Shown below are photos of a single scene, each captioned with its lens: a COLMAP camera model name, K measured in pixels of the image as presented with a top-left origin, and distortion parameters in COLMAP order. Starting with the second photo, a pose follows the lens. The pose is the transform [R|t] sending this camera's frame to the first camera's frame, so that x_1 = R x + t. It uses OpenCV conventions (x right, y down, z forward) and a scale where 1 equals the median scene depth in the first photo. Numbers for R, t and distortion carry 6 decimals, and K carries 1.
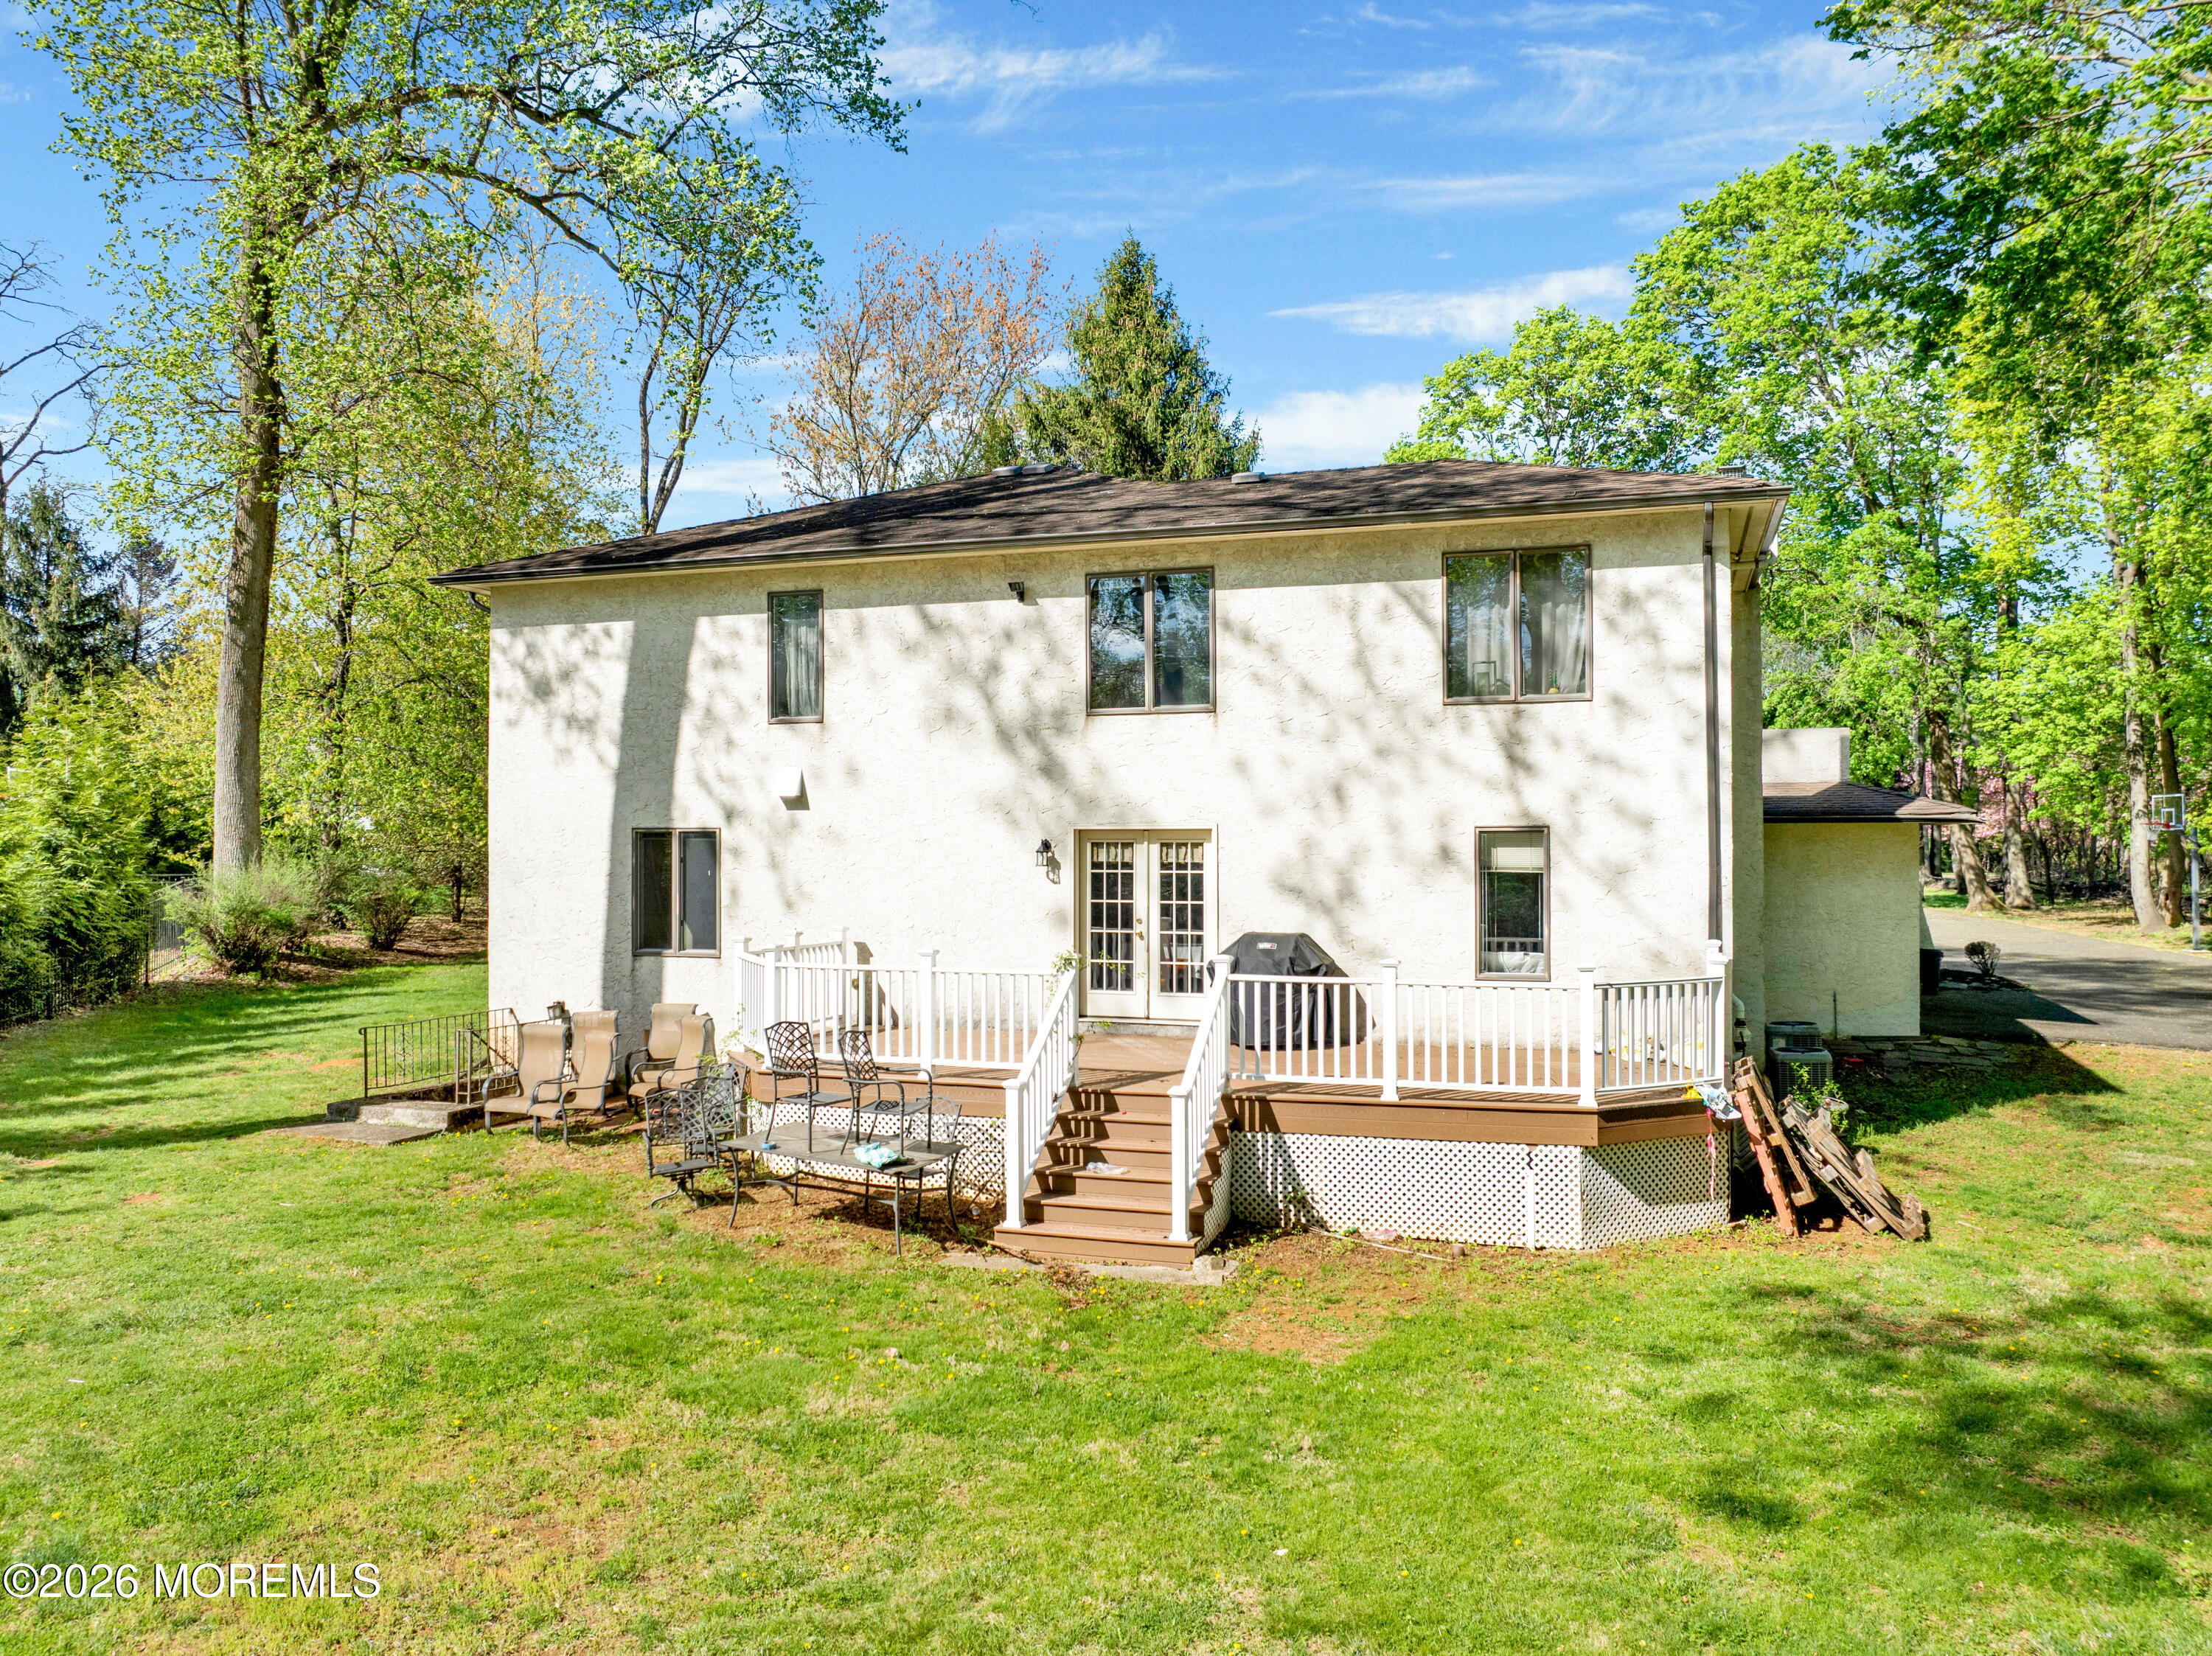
lens RADIAL K [[1597.5, 0, 1106.0], [0, 1597.5, 828.0], [0, 0, 1]] dist [-0.034832, -0.000439]
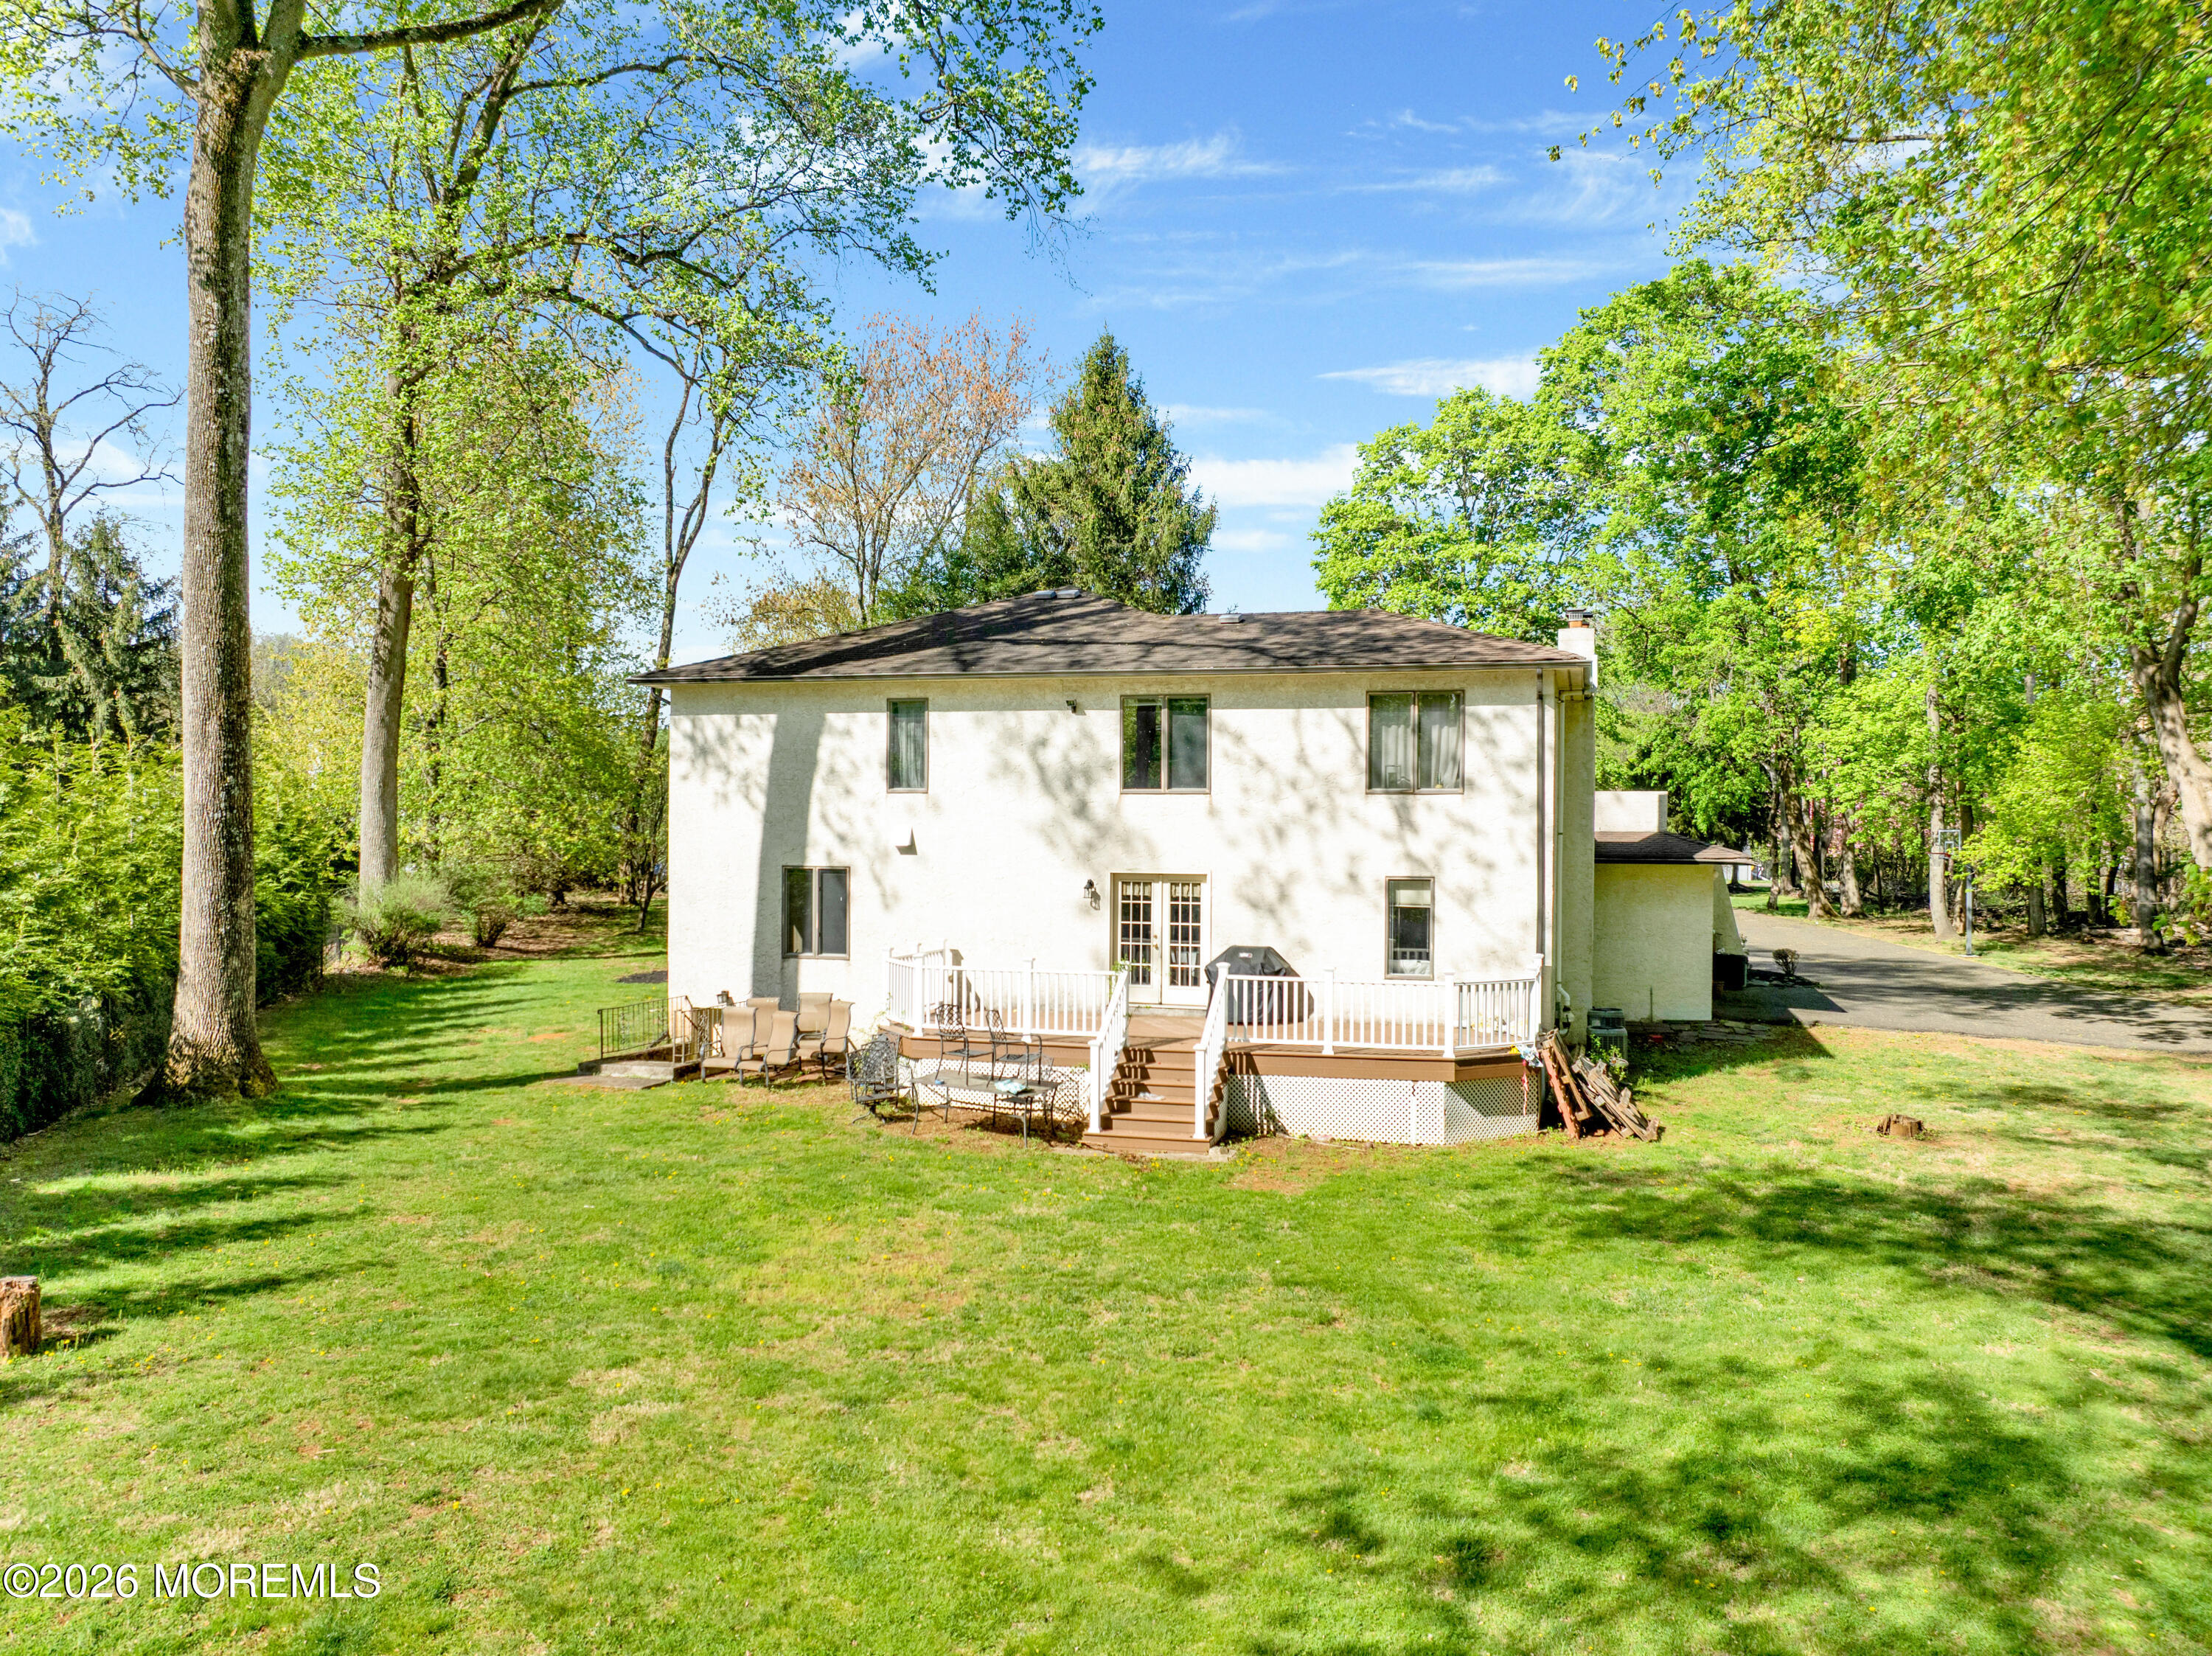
lens RADIAL K [[1597.5, 0, 1106.0], [0, 1597.5, 828.0], [0, 0, 1]] dist [-0.034832, -0.000439]
pose [[0.999058, 0.008197, 0.042607, -0.086235], [-0.008423, 0.999951, 0.005133, -0.047046], [-0.042563, -0.005487, 0.999079, -0.442156]]
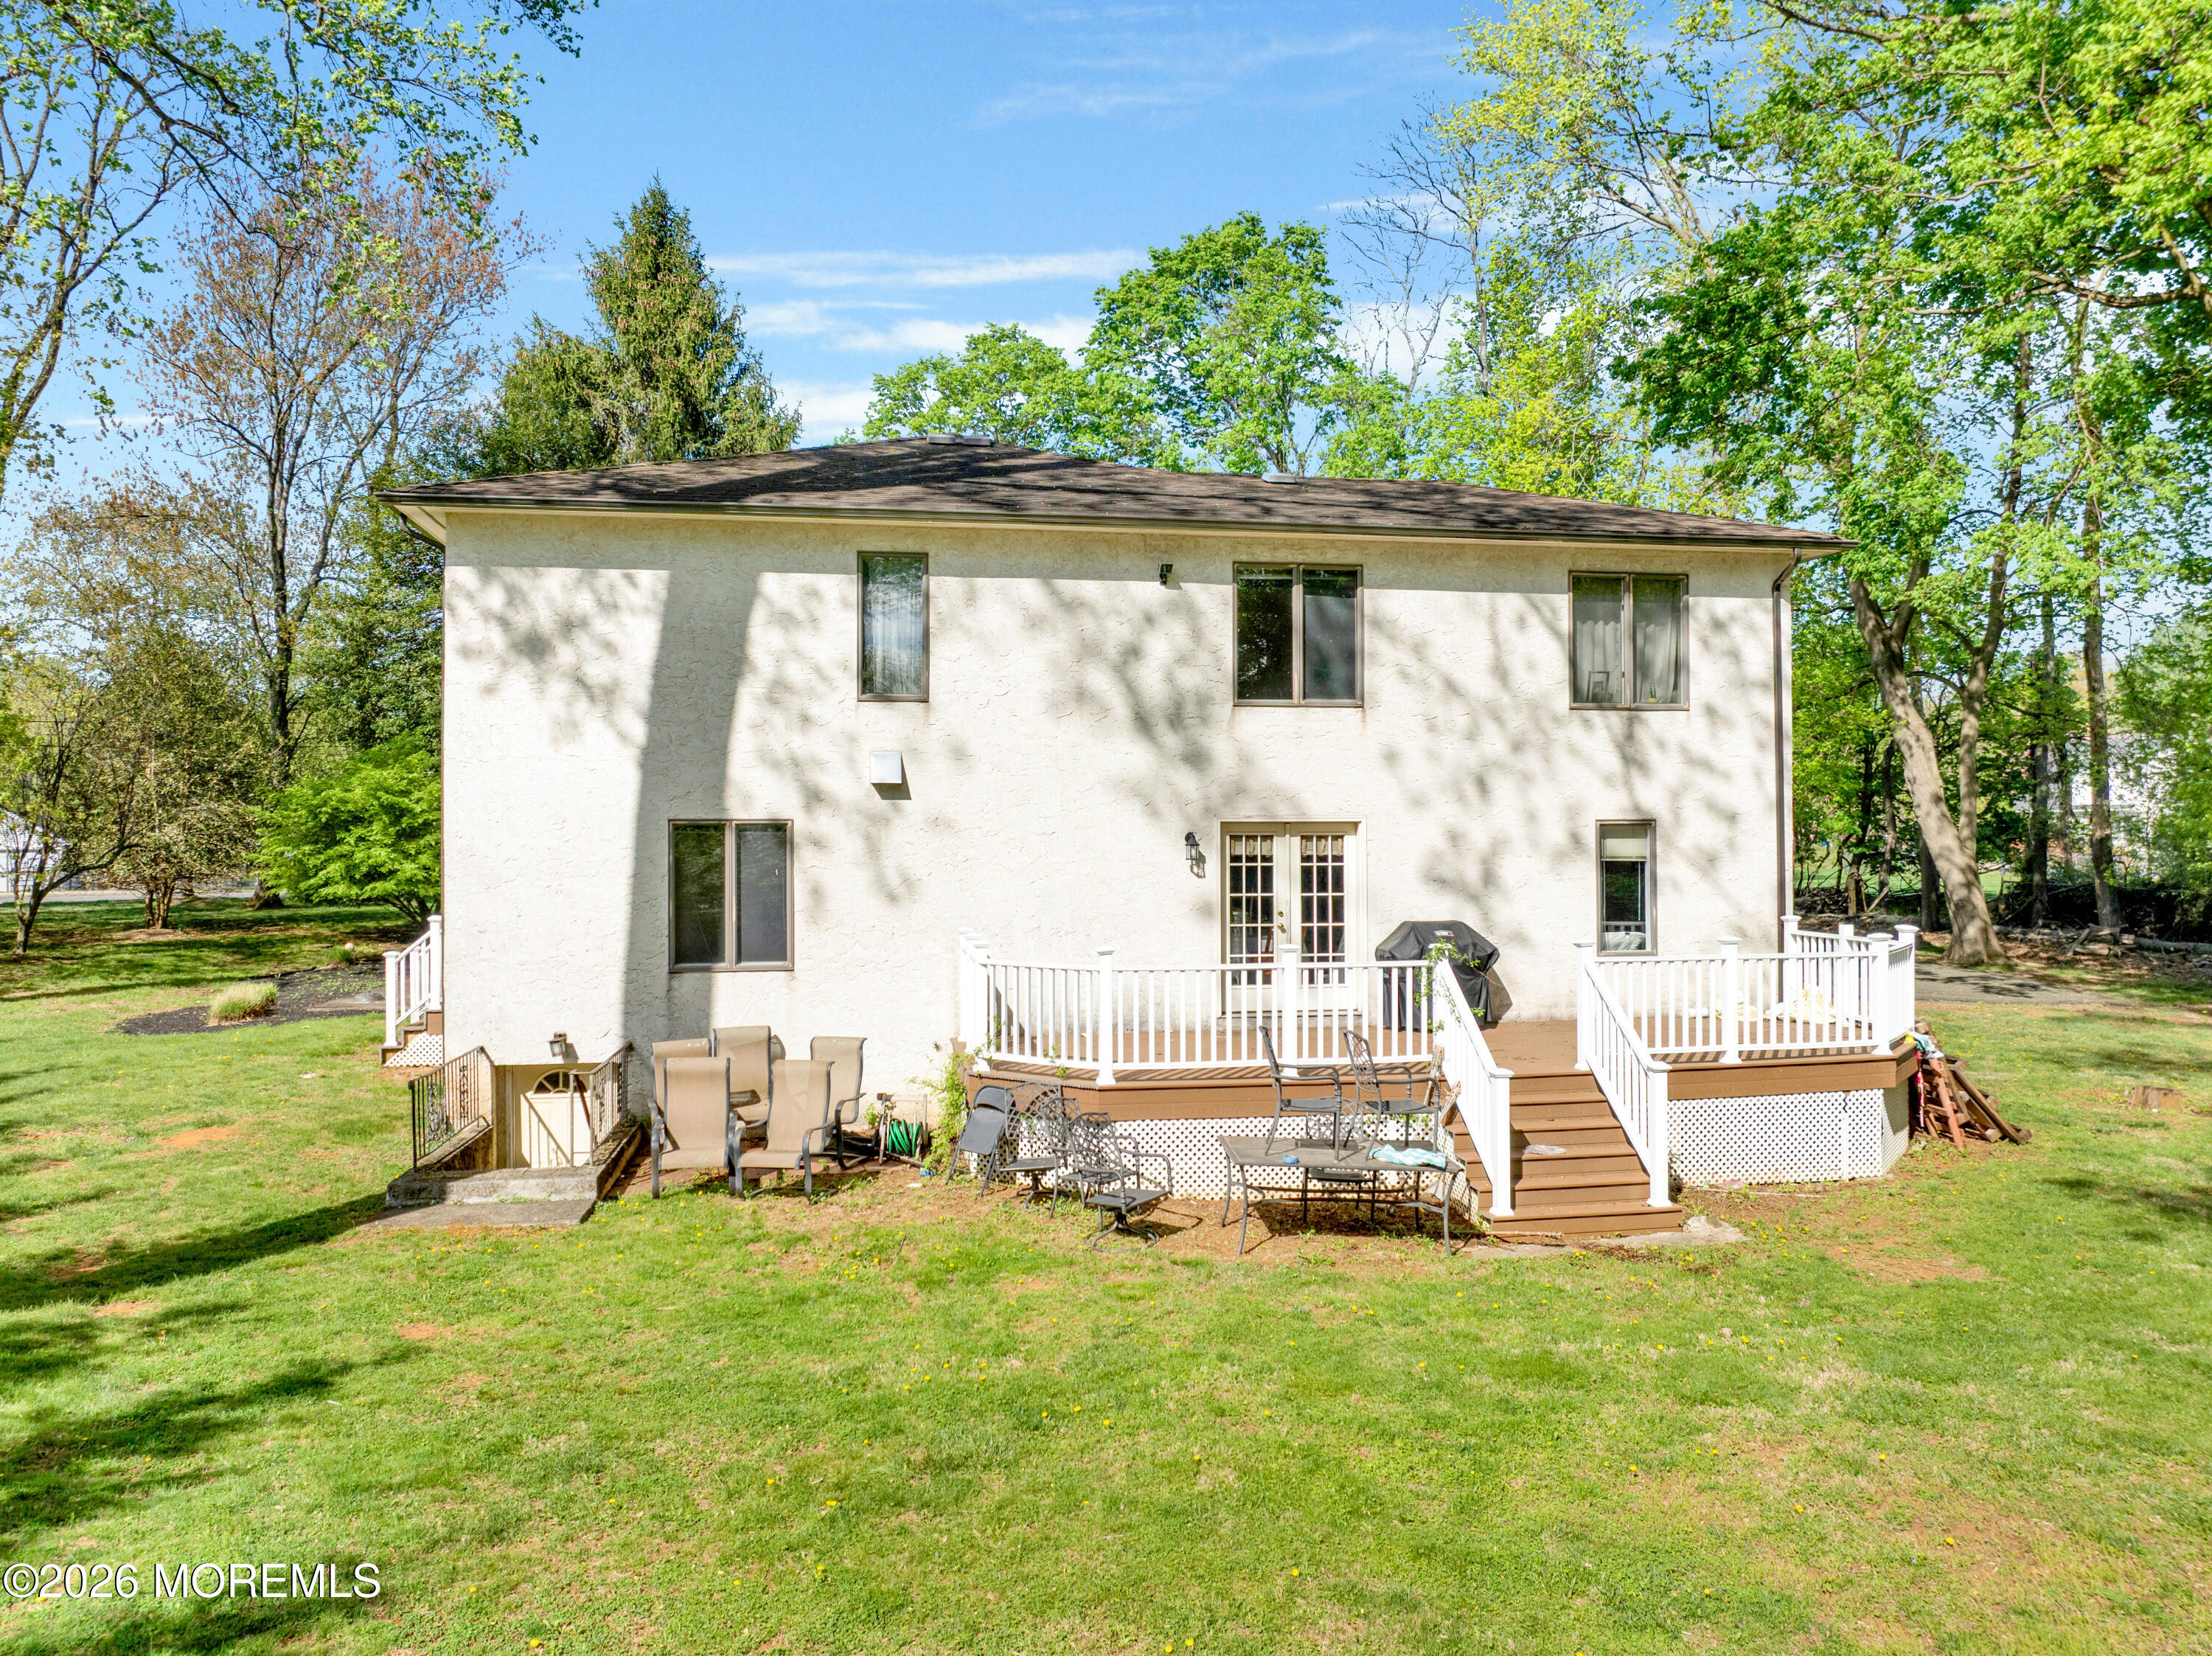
lens RADIAL K [[1618.4, 0, 1103.0], [0, 1618.4, 803.2], [0, 0, 1]] dist [-0.025593, 0.001546]
pose [[0.875631, 0.009182, 0.482893, -0.565531], [-0.001243, 0.999859, -0.016757, 0.006420], [-0.482979, 0.014073, 0.875519, 0.169919]]
